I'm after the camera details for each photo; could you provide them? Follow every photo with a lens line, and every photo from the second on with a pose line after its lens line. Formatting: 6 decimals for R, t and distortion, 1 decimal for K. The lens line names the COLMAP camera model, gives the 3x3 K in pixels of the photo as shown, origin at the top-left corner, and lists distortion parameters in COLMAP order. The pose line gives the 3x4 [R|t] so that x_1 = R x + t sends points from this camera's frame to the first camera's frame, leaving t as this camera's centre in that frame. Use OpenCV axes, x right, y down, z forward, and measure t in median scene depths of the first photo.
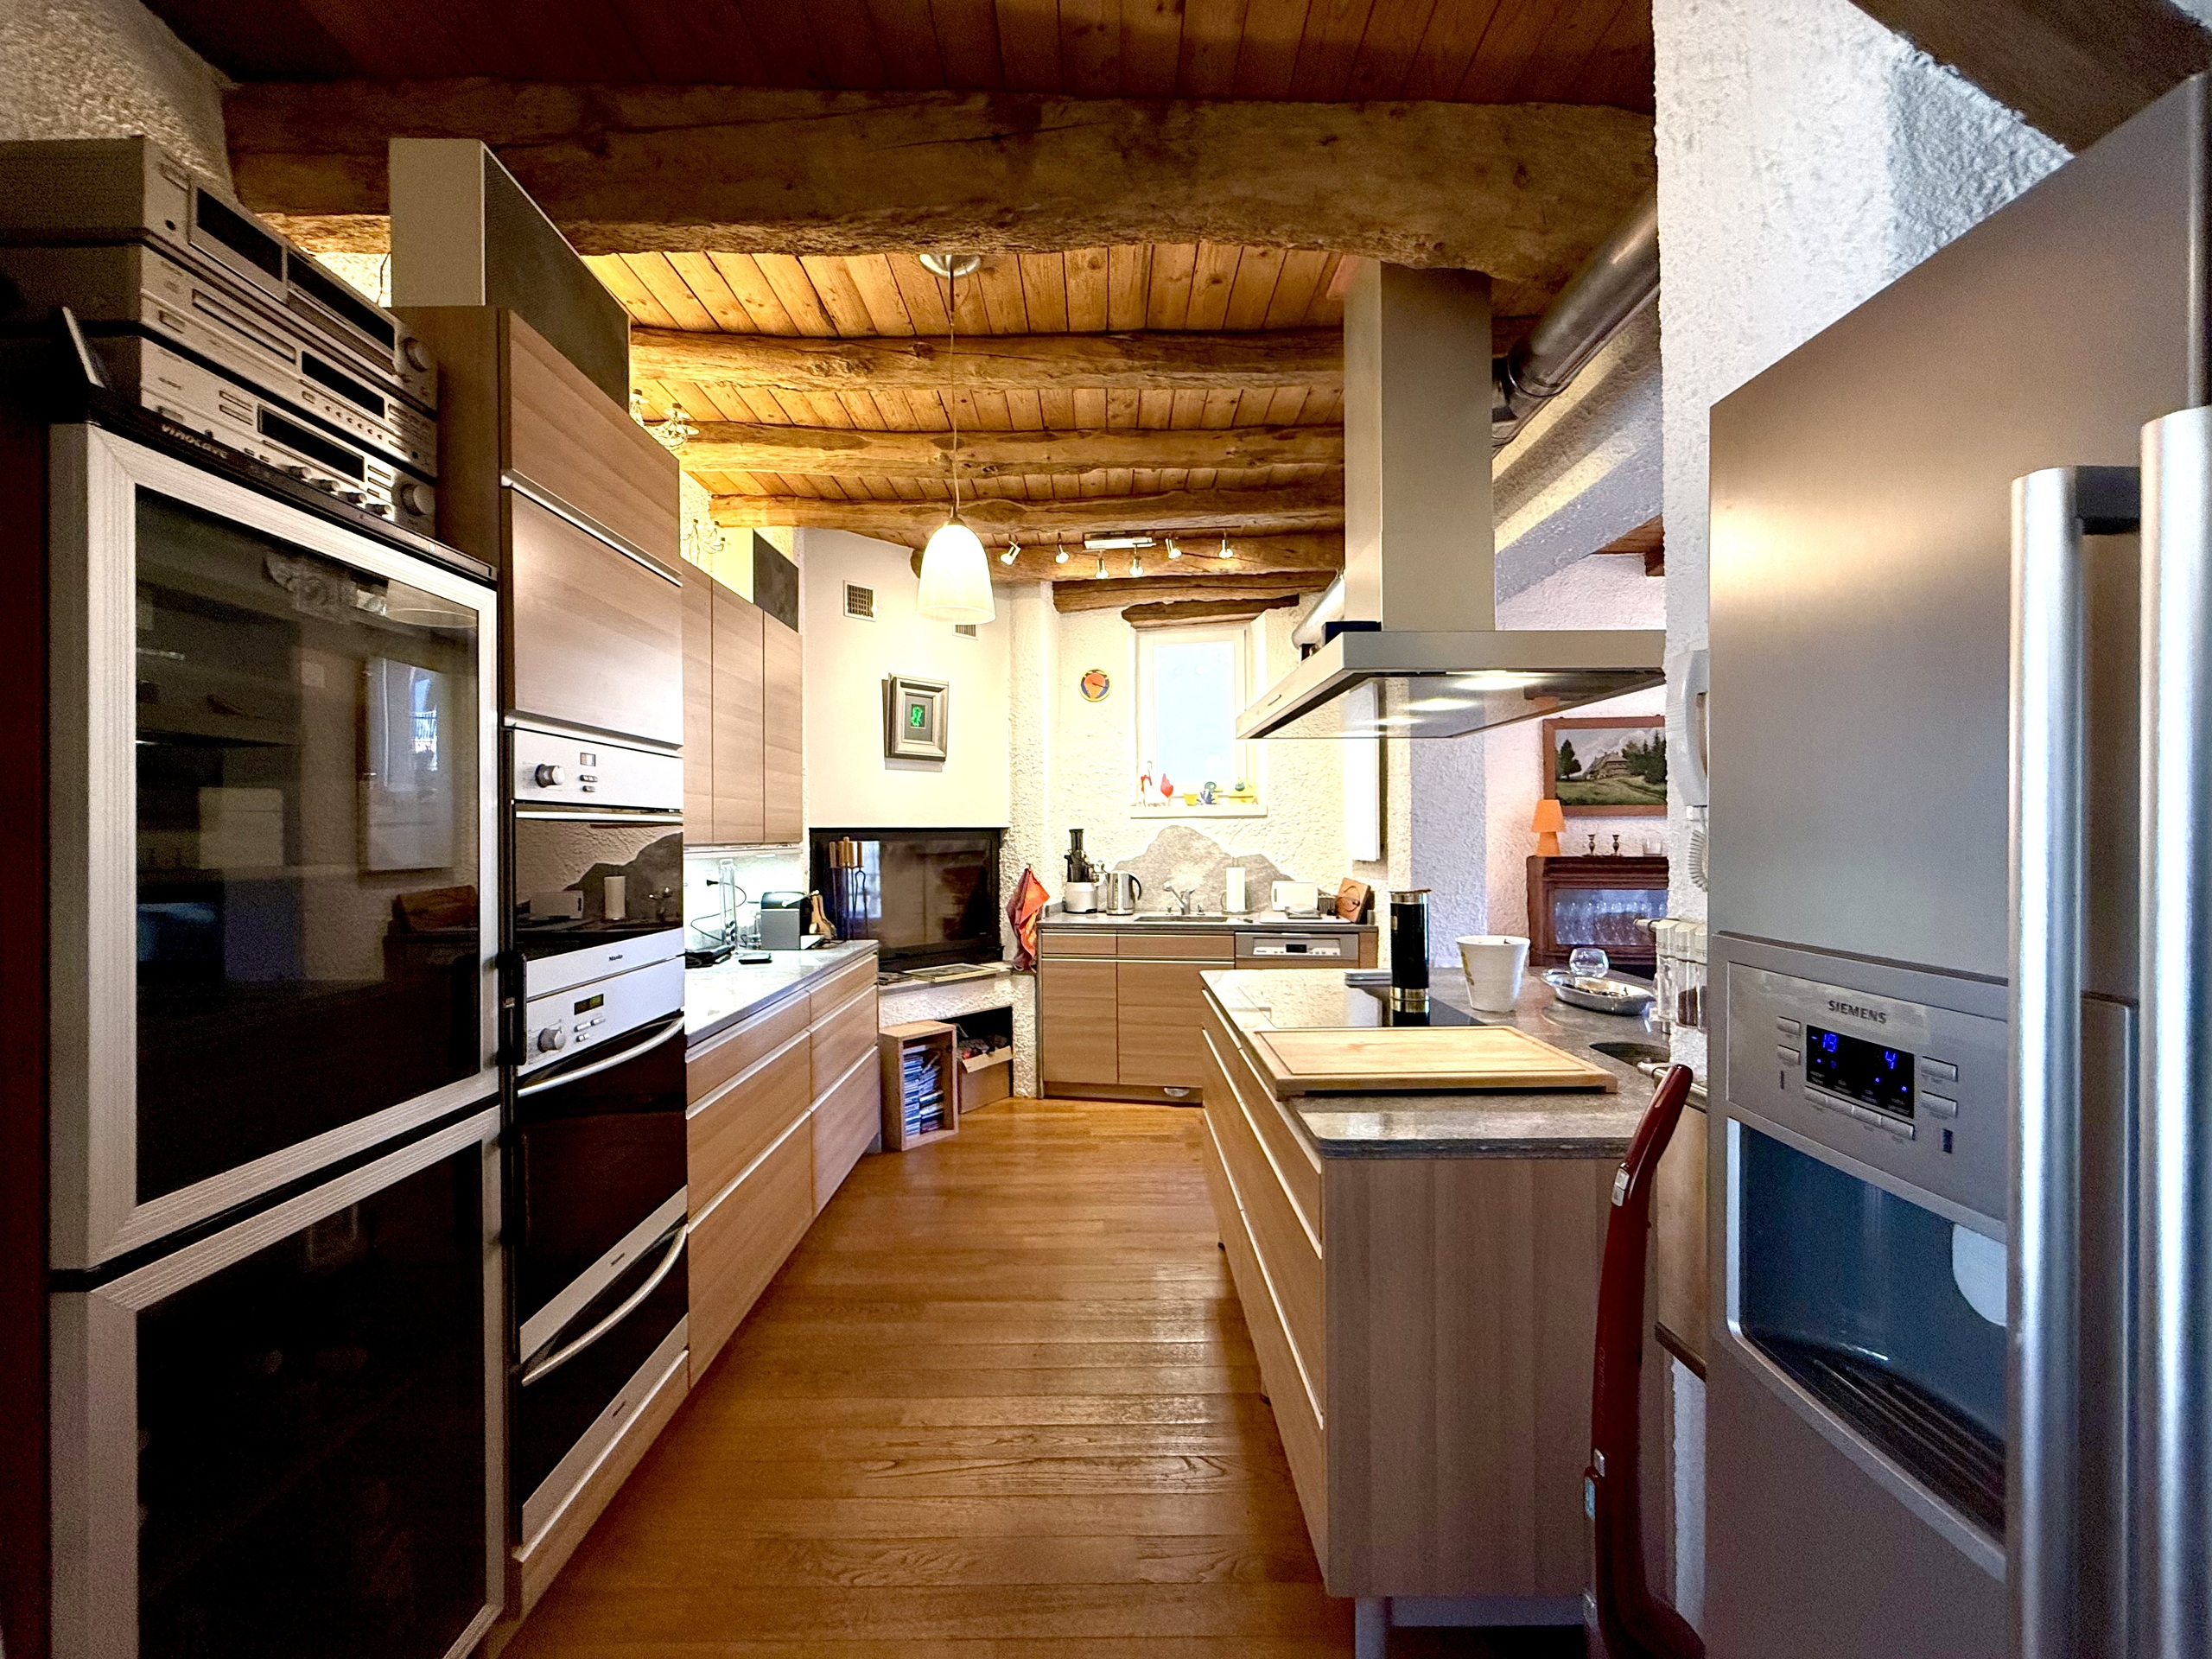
lens RADIAL K [[883.6, 0, 1101.6], [0, 883.6, 833.3], [0, 0, 1]] dist [0.002587, -0.001024]
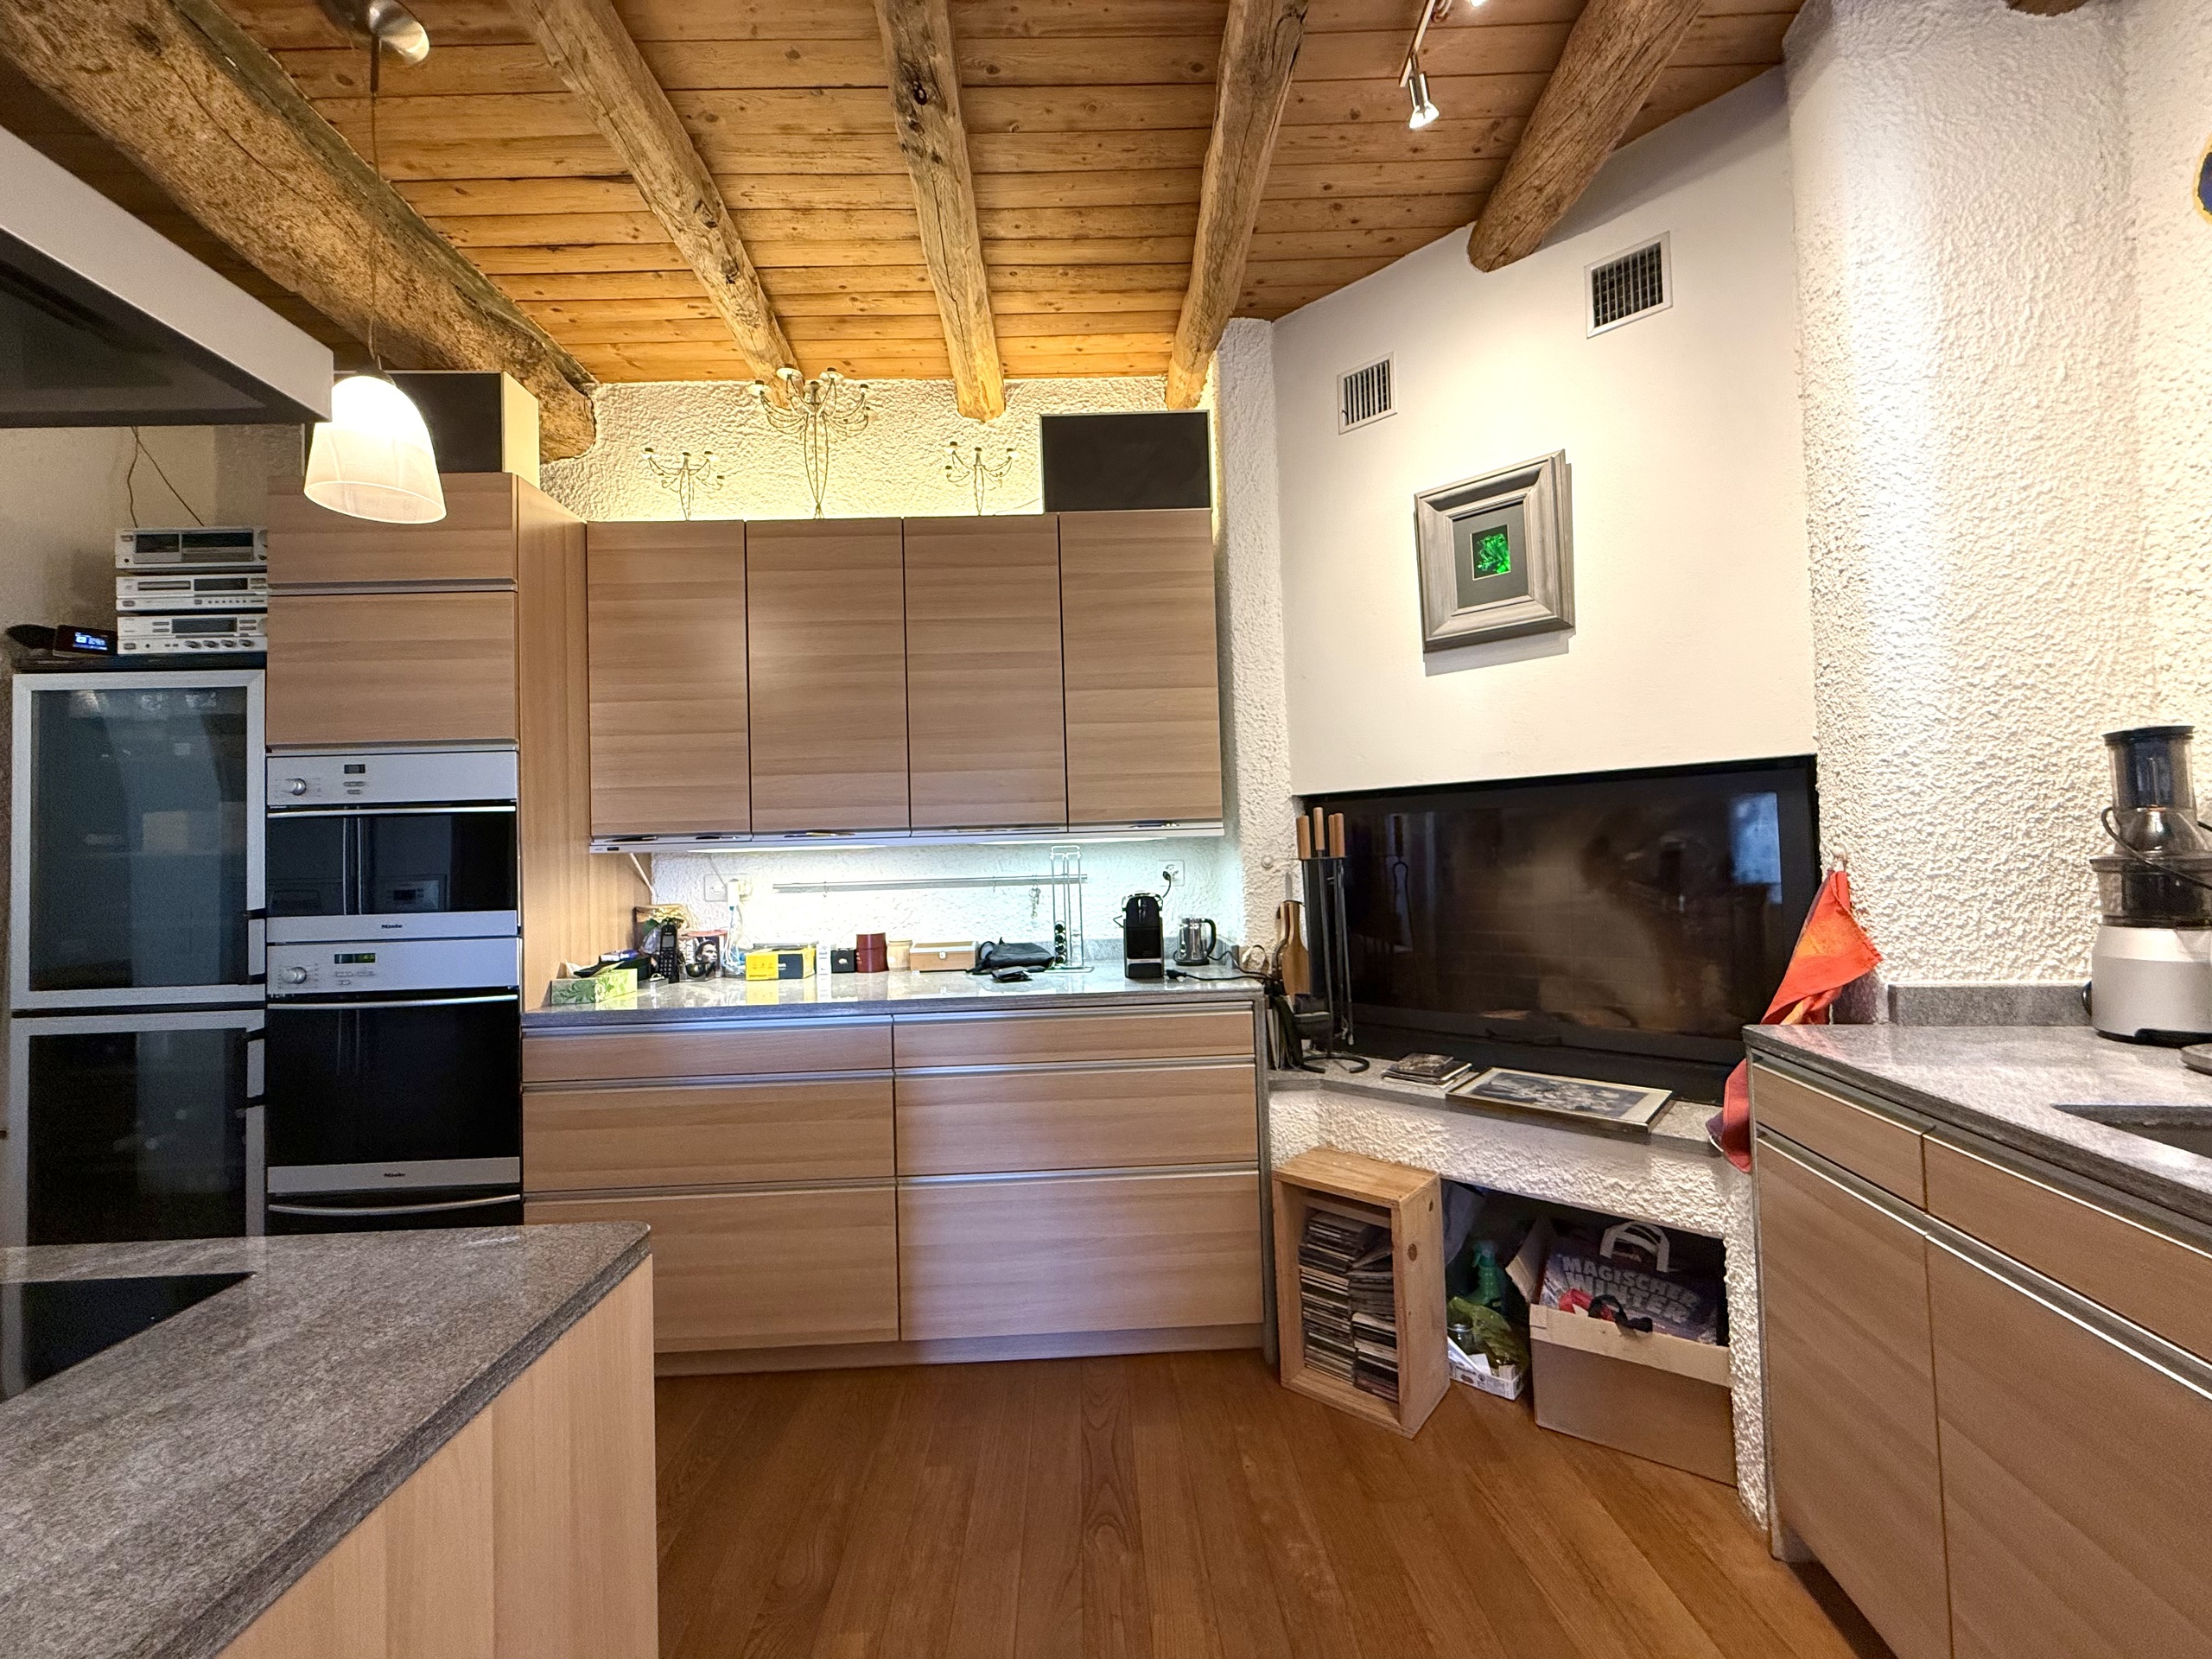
lens RADIAL K [[883.6, 0, 1100.1], [0, 883.6, 829.6], [0, 0, 1]] dist [0.002587, -0.001024]
pose [[0.022400, -0.020971, -0.999529, 0.264866], [0.031422, 0.999301, -0.020262, 0.023676], [0.999255, -0.030953, 0.023044, 0.740807]]
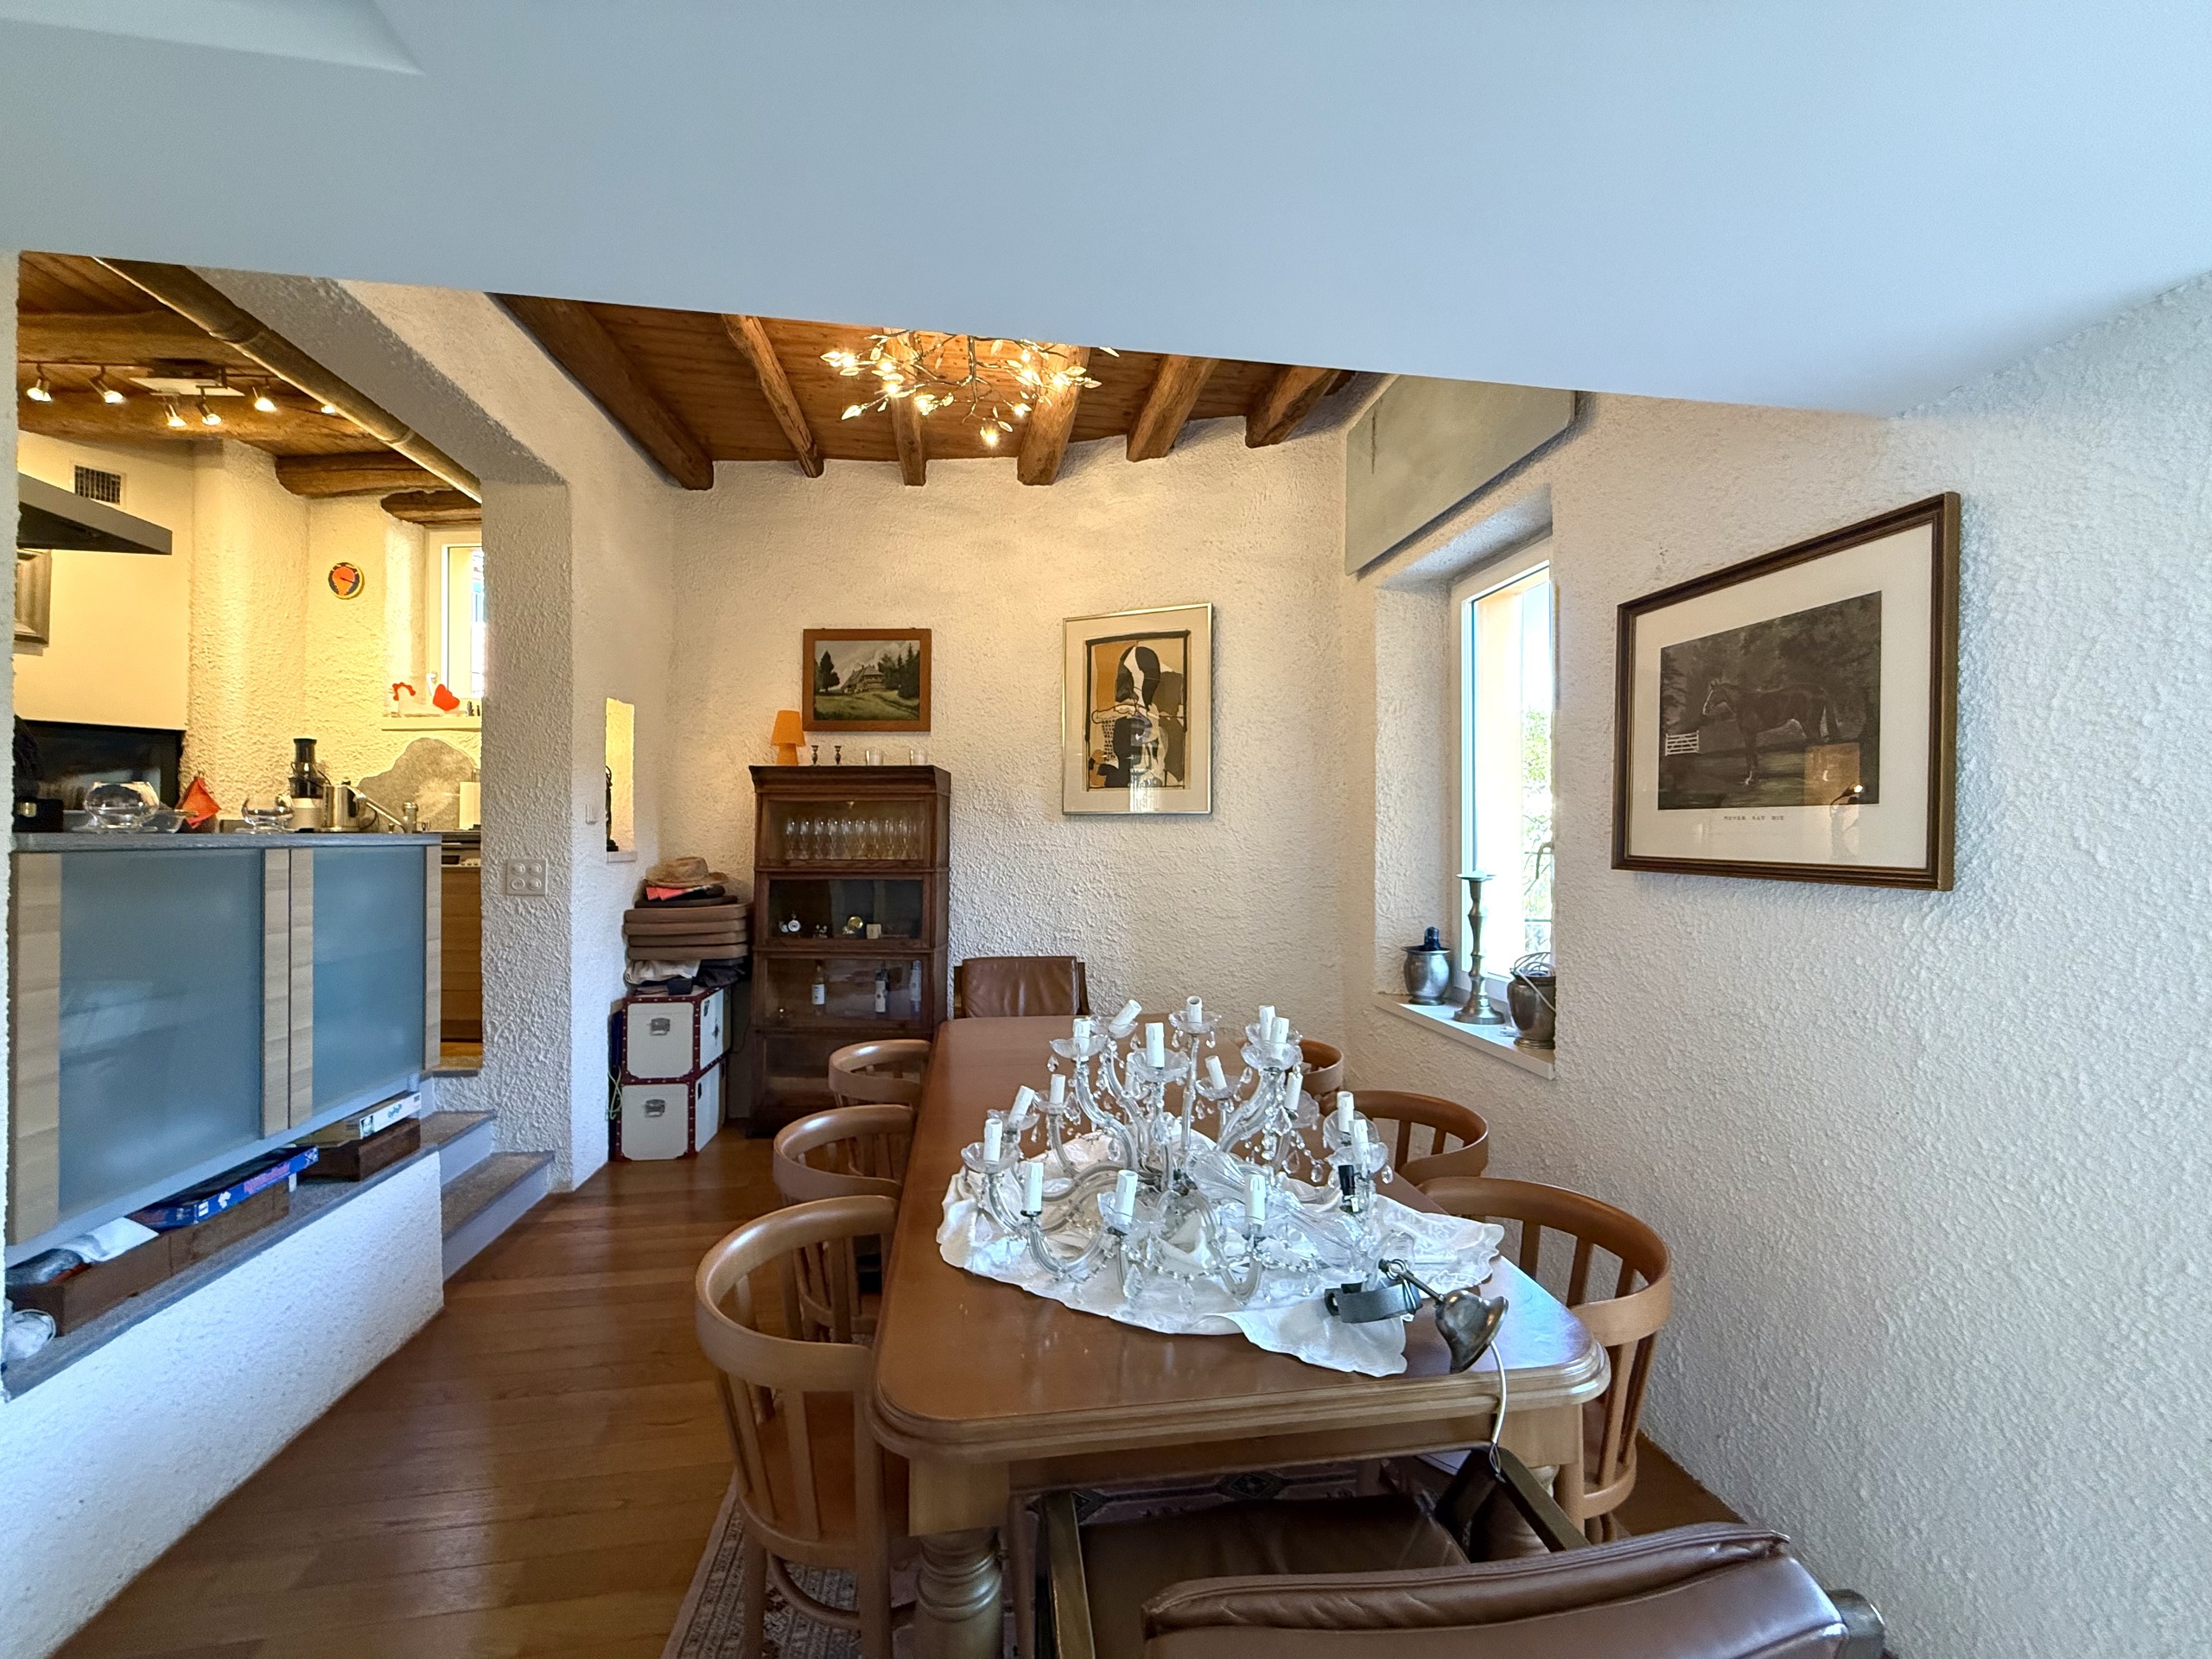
lens RADIAL K [[883.6, 0, 1097.6], [0, 883.6, 830.1], [0, 0, 1]] dist [0.002587, -0.001024]
pose [[0.989463, 0.010920, 0.144374, 0.699356], [-0.010035, 0.999926, -0.006859, 0.093913], [-0.144438, 0.005338, 0.989499, 0.009012]]
